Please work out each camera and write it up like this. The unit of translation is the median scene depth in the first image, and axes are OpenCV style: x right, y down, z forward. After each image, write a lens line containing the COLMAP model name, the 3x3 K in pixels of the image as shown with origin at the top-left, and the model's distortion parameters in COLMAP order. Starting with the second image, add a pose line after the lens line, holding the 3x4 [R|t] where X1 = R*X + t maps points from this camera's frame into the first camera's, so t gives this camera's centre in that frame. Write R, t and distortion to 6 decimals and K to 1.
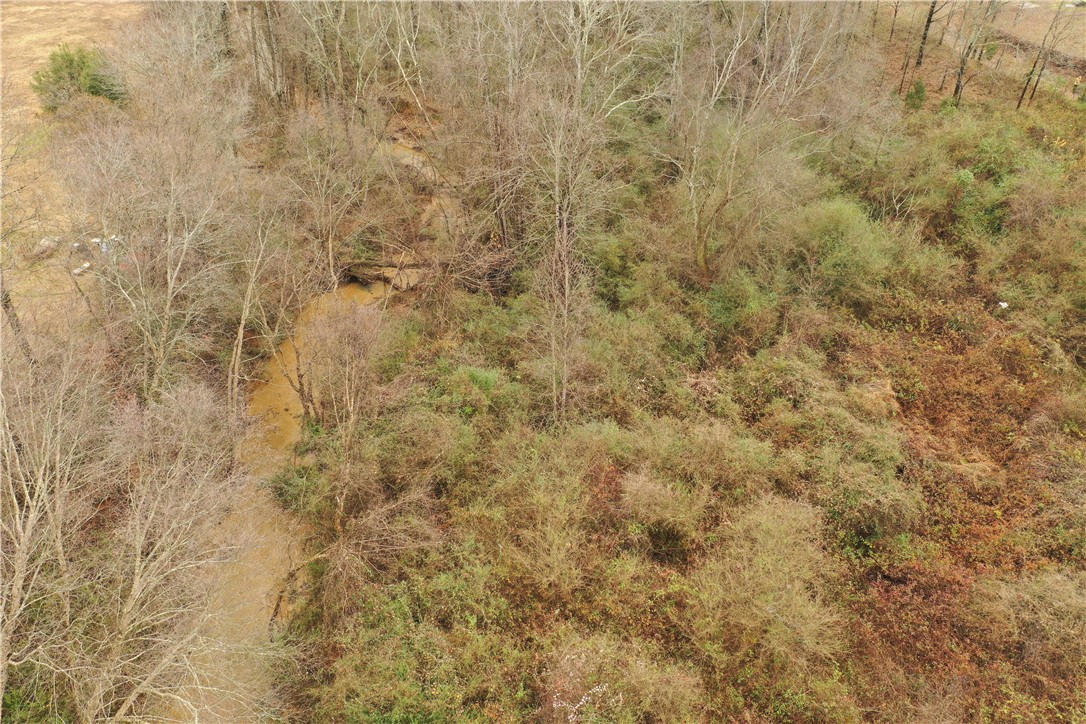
lens RADIAL K [[854.1, 0, 542.7], [0, 854.1, 359.3], [0, 0, 1]] dist [-0.005258, -0.000769]
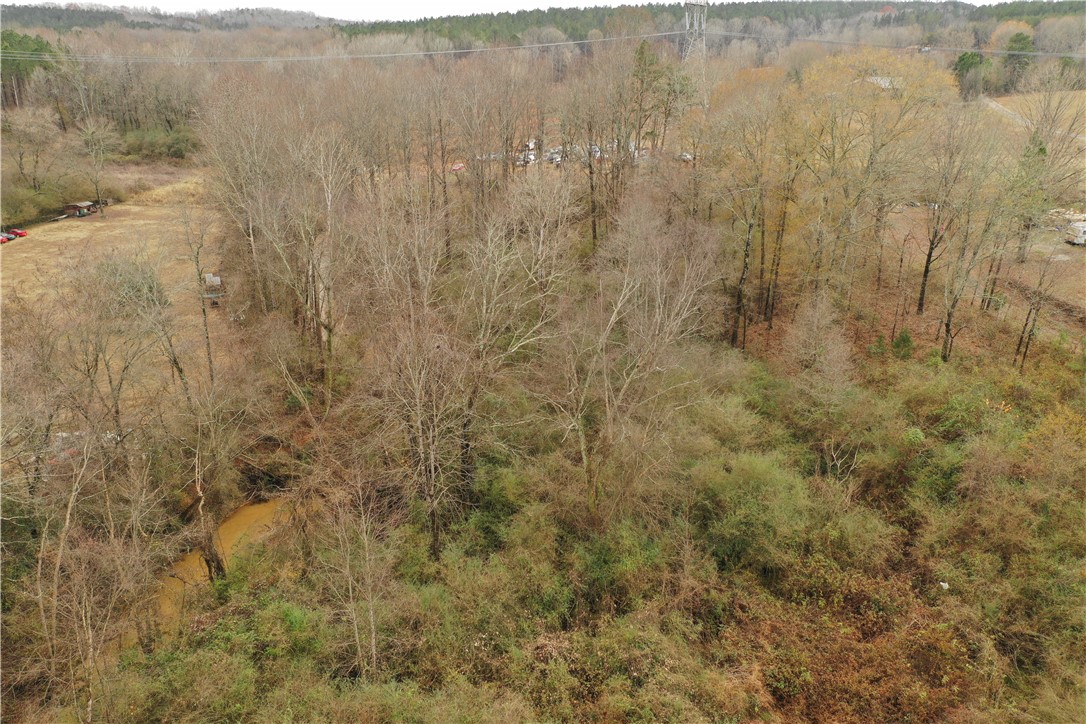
lens RADIAL K [[854.1, 0, 543.2], [0, 854.1, 364.9], [0, 0, 1]] dist [-0.005258, -0.000769]
pose [[0.987329, 0.061183, -0.146420, 0.259508], [-0.093671, 0.969492, -0.226518, -0.048579], [0.128094, 0.237363, 0.962939, 0.056772]]
